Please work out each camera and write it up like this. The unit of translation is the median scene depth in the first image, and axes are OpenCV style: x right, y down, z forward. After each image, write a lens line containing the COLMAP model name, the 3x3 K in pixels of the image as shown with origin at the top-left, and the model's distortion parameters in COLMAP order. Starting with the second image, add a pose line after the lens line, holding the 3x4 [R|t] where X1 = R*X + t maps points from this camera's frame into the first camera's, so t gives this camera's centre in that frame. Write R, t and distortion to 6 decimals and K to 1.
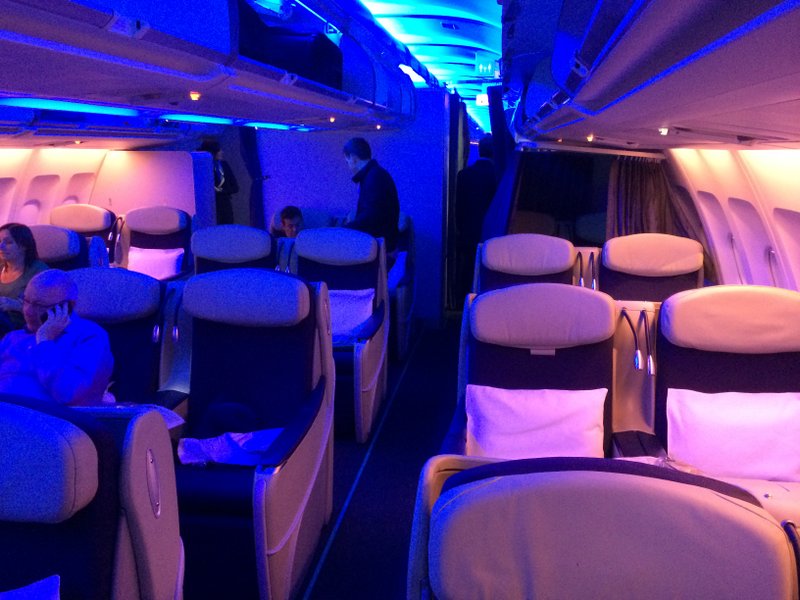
lens RADIAL K [[676.6, 0, 400.0], [0, 676.6, 300.0], [0, 0, 1]] dist [0.075216, -0.104798]
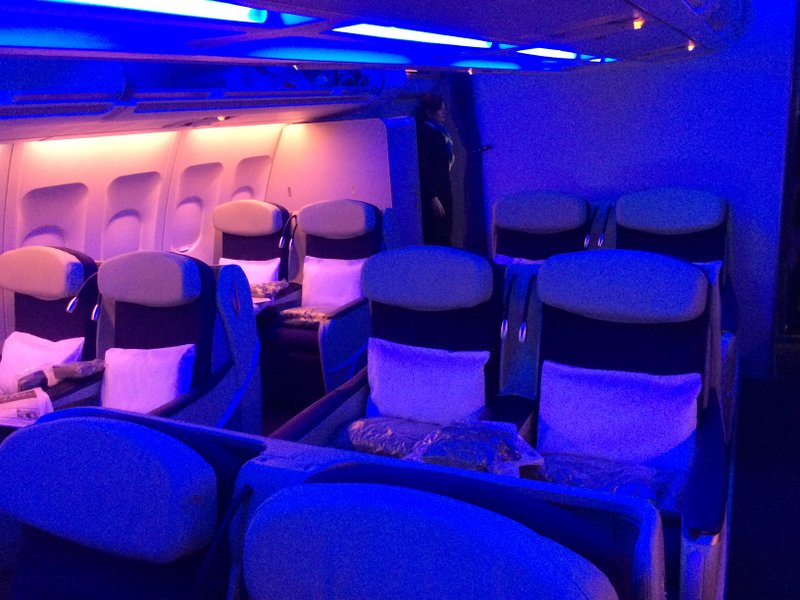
lens RADIAL K [[676.6, 0, 400.0], [0, 676.6, 300.0], [0, 0, 1]] dist [0.075216, -0.104798]
pose [[0.947288, 0.012911, -0.320123, -0.063007], [0.007650, 0.997991, 0.062890, -0.075736], [0.320292, -0.062024, 0.945286, 0.336439]]
